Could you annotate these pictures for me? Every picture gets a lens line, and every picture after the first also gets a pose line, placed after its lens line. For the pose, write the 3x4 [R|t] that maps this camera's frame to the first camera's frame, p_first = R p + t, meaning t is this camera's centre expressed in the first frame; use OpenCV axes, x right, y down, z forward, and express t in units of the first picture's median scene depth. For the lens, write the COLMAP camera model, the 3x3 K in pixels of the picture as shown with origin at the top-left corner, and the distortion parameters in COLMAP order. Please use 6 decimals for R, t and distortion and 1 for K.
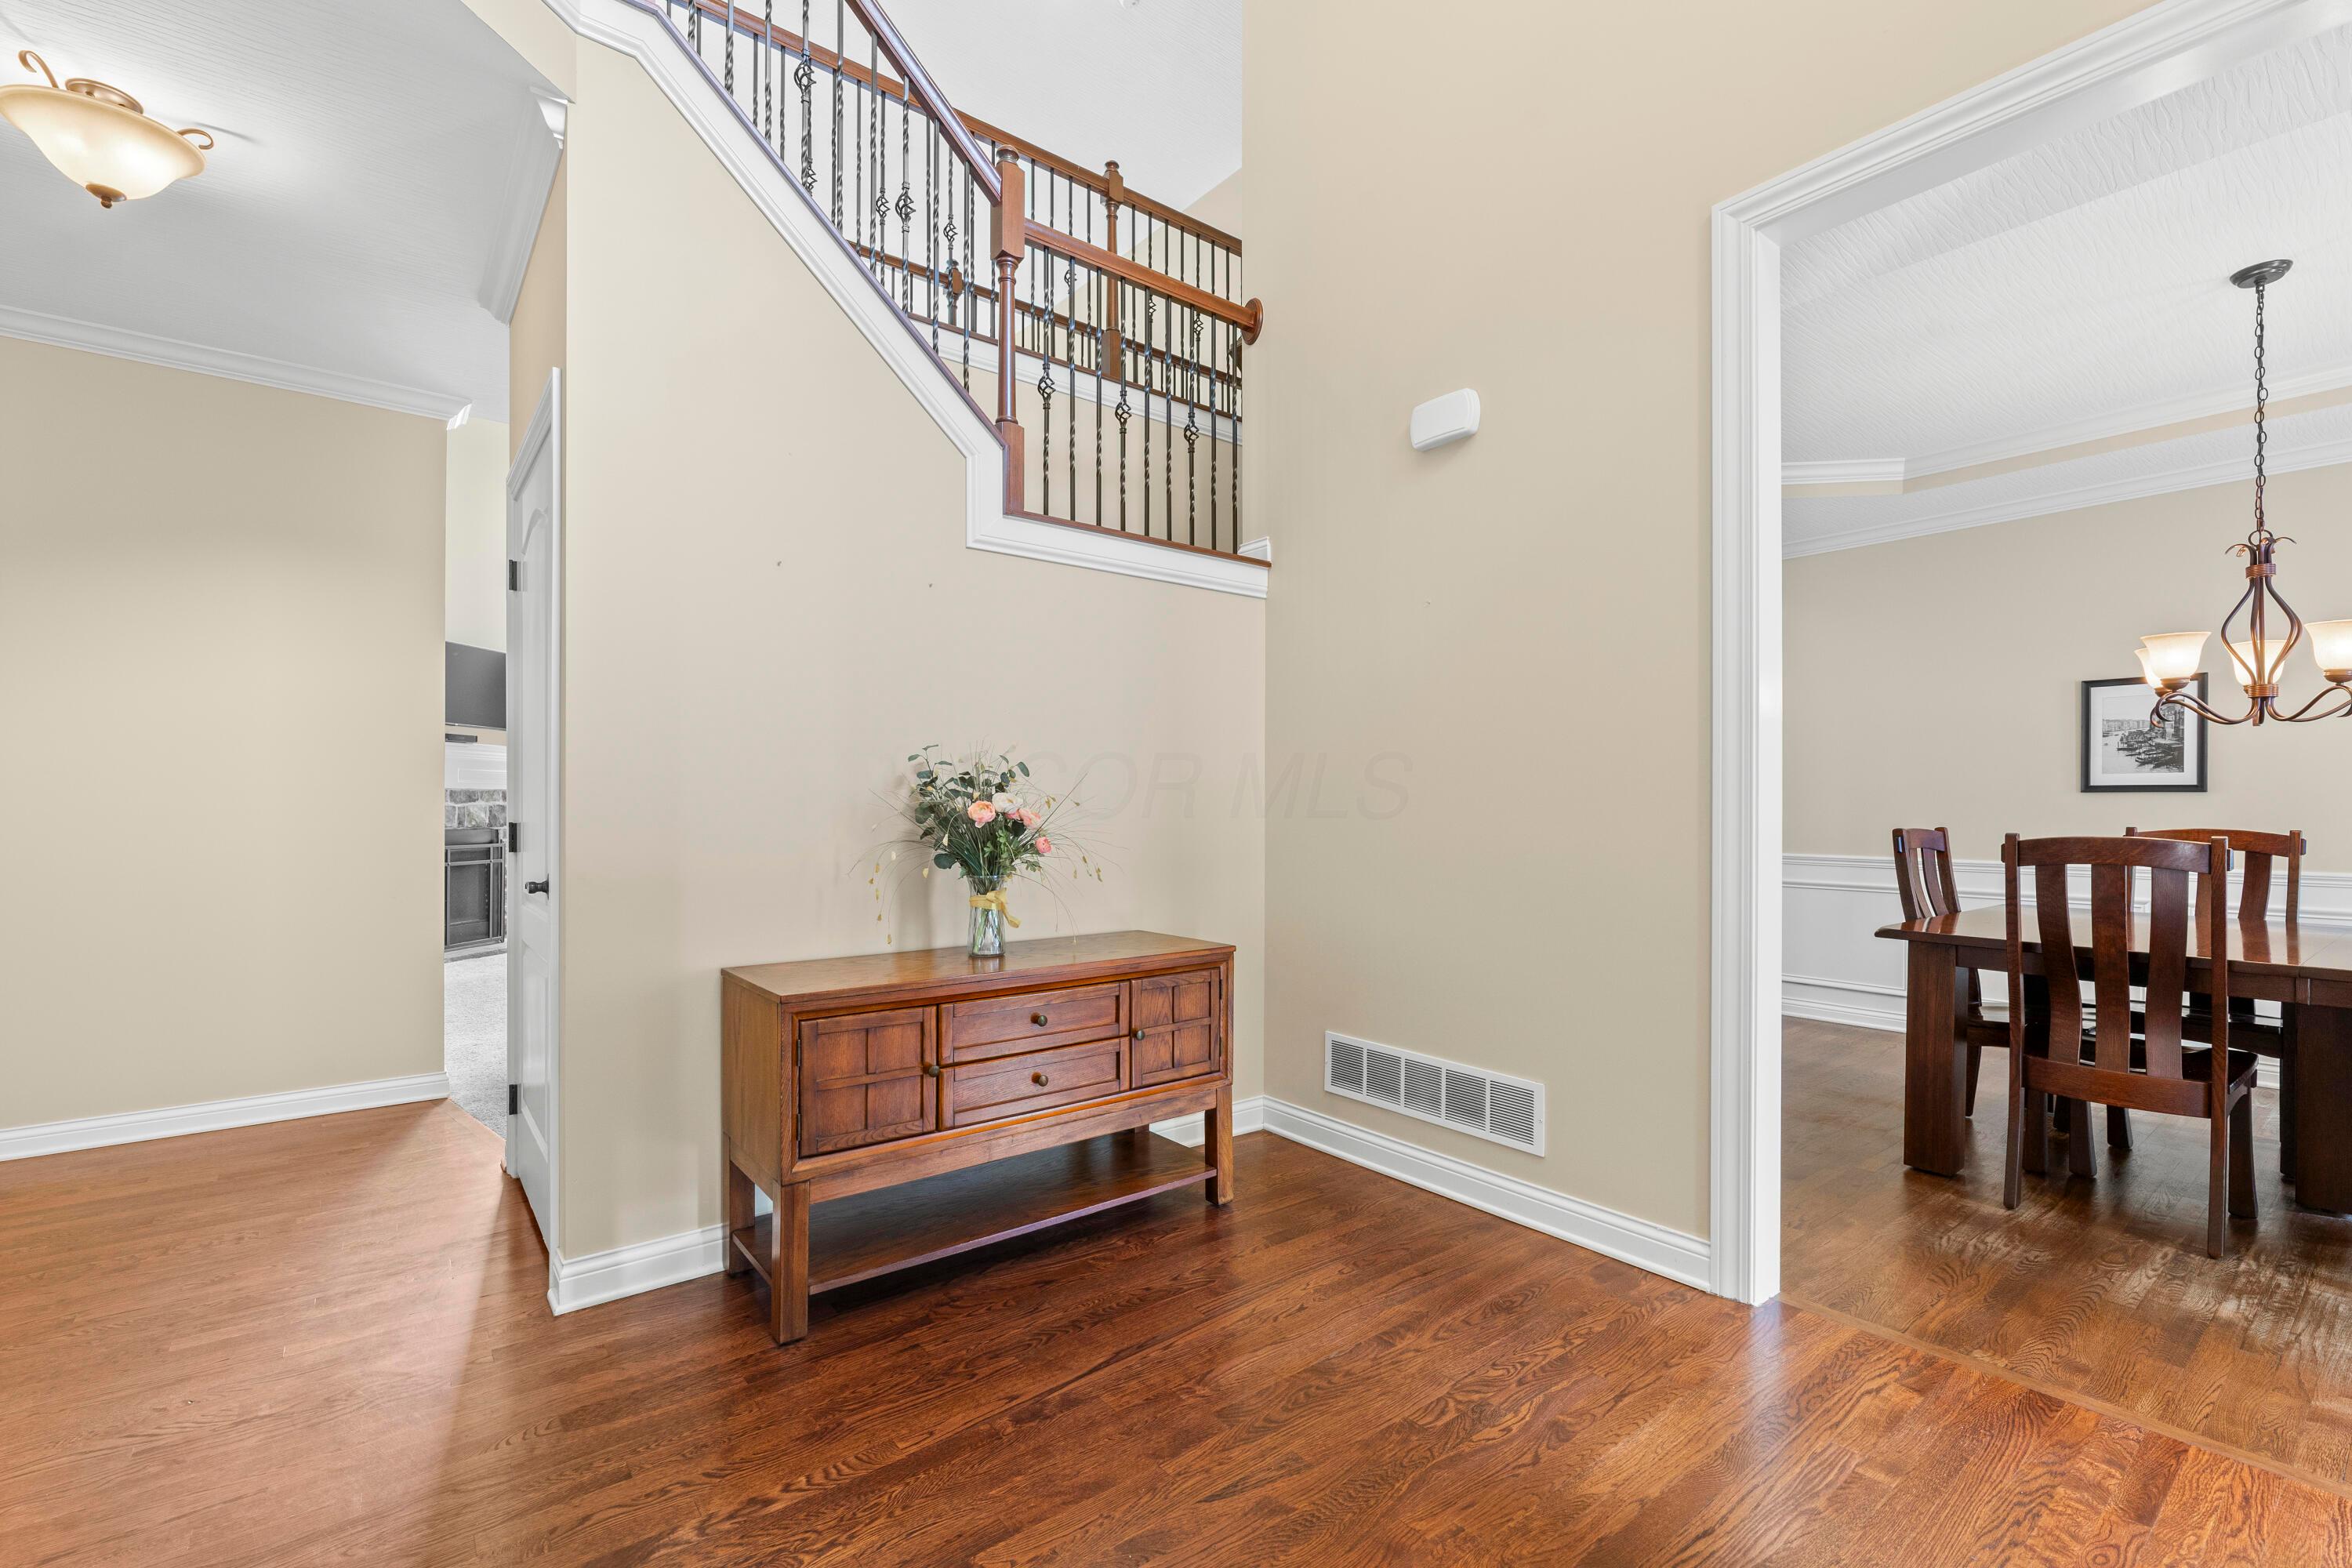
lens RADIAL K [[987.8, 0, 1147.4], [0, 987.8, 808.8], [0, 0, 1]] dist [-0.000641, -0.000037]
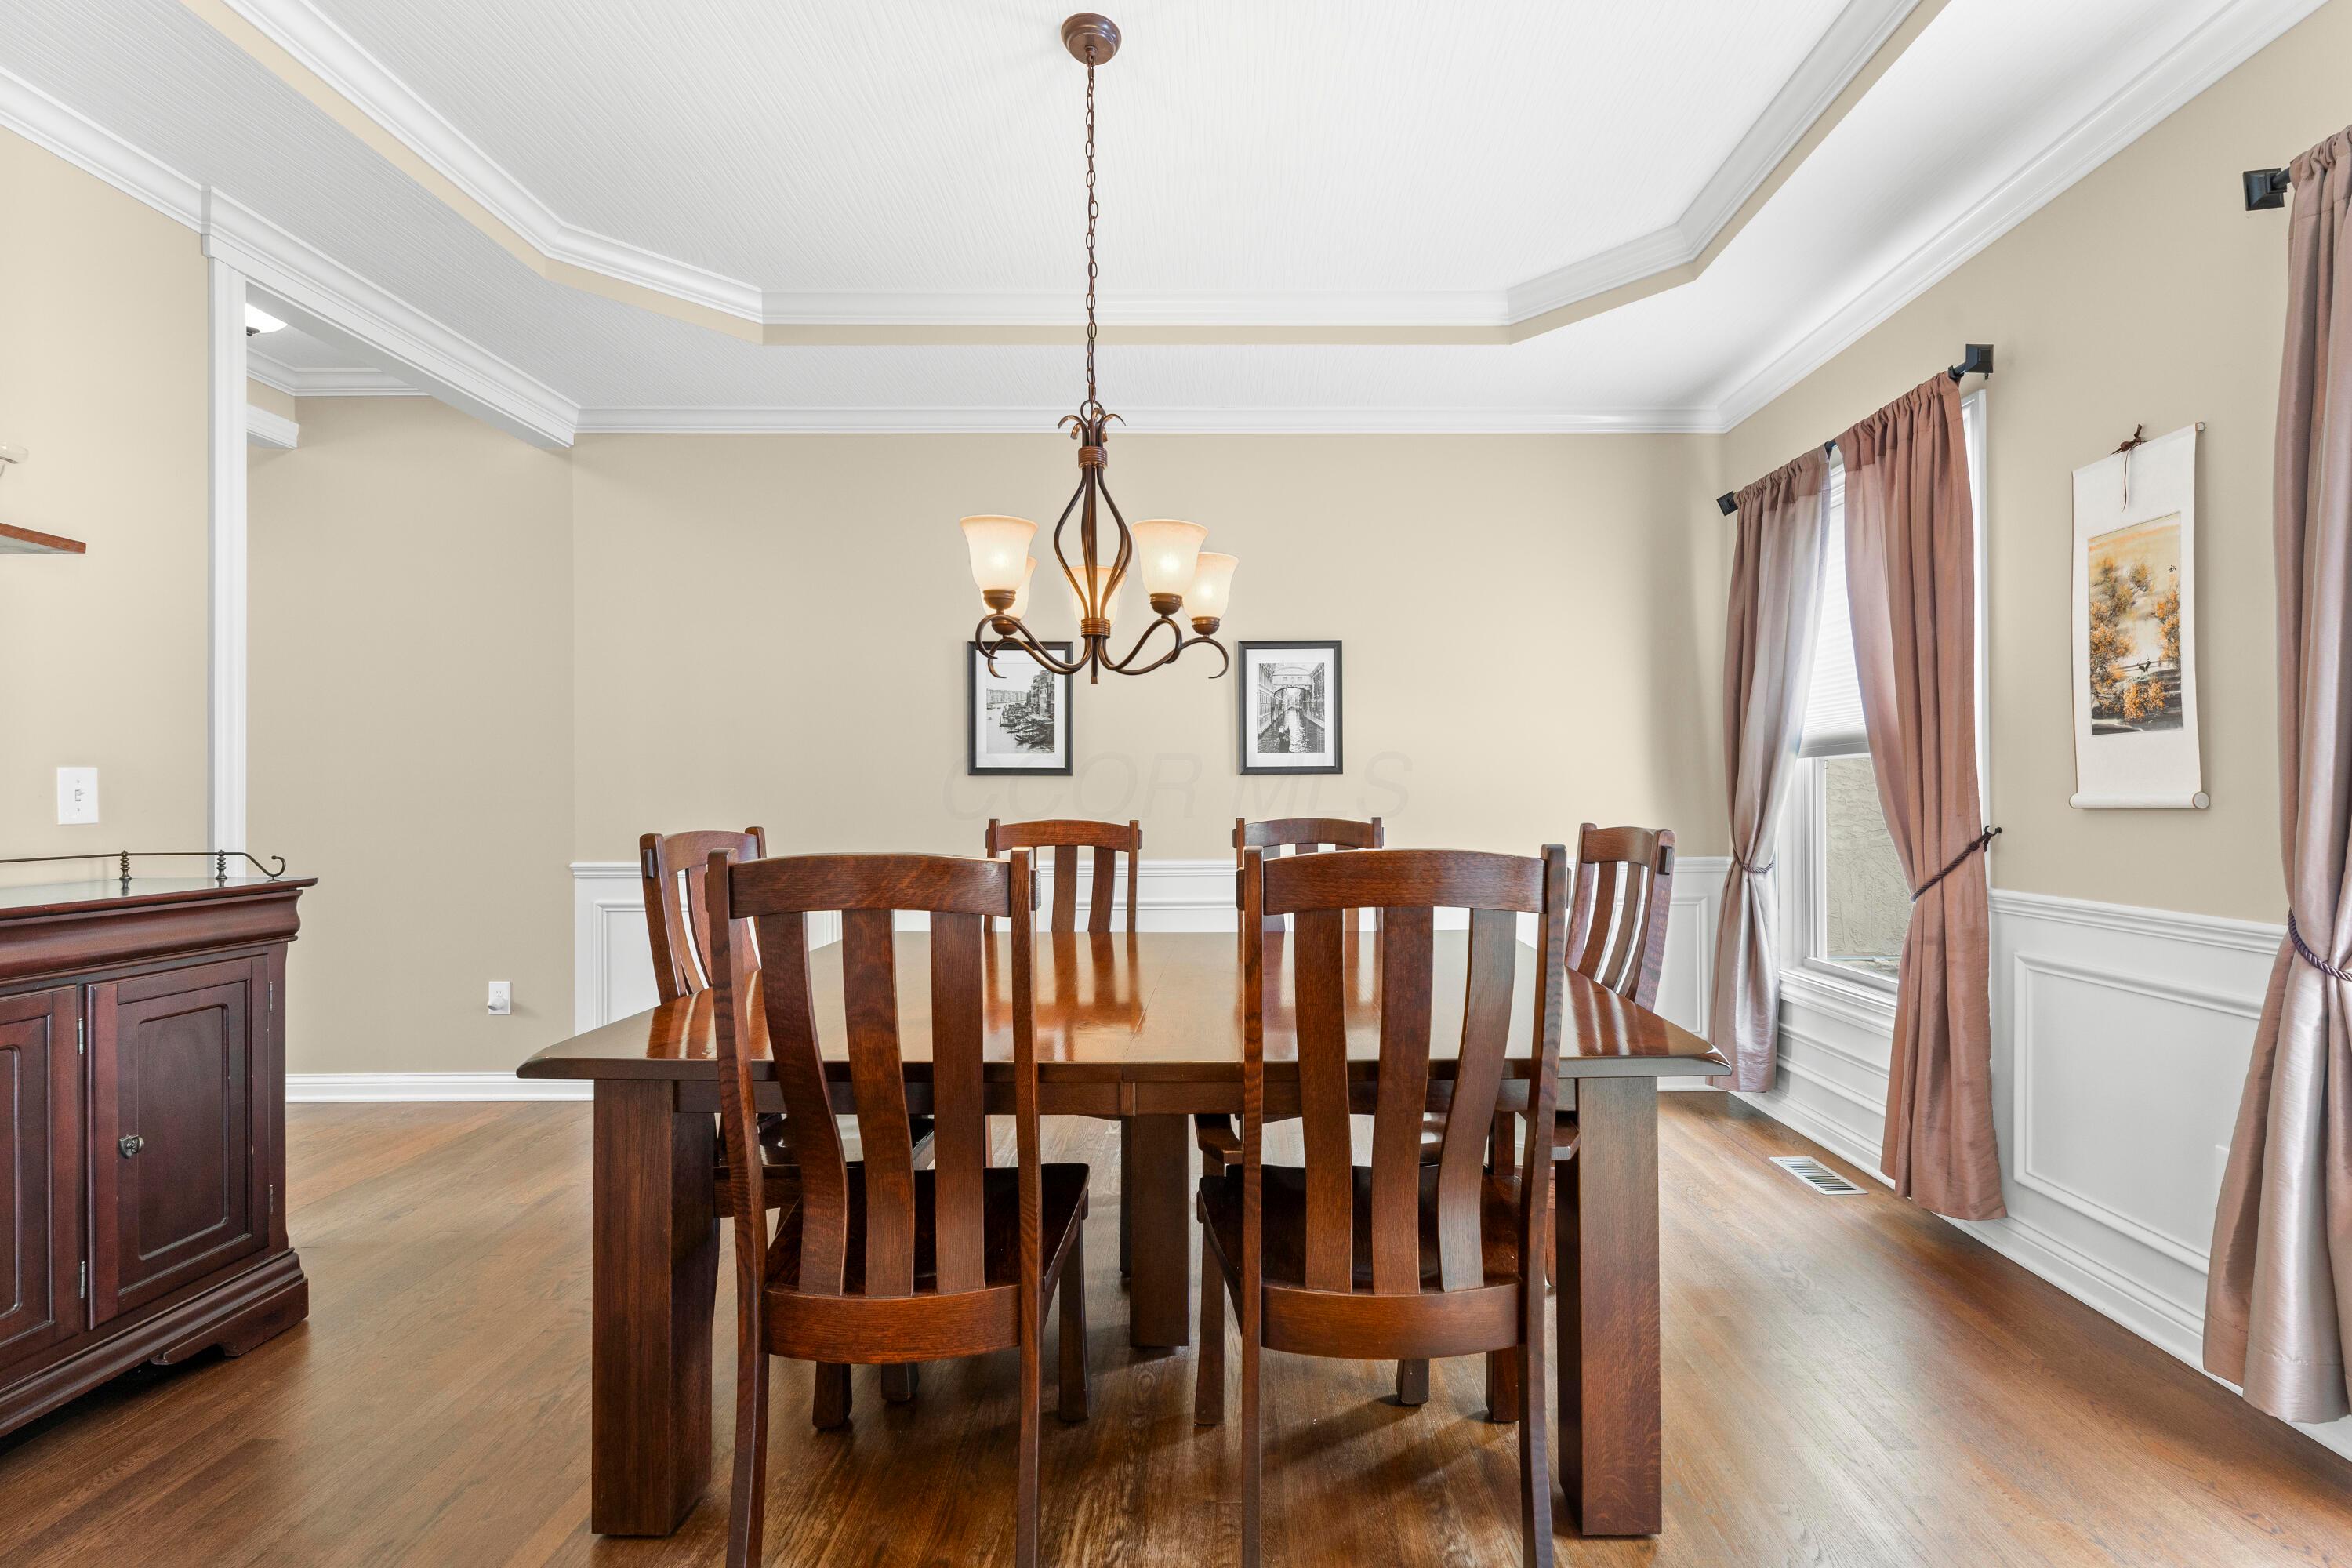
lens RADIAL K [[1030.0, 0, 1199.2], [0, 1030.0, 784.2], [0, 0, 1]] dist [-0.000601, -0.000267]
pose [[0.615147, 0.003131, 0.788406, 0.592719], [0.005818, 0.999947, -0.008510, -0.001029], [-0.788391, 0.009822, 0.615096, 0.487408]]
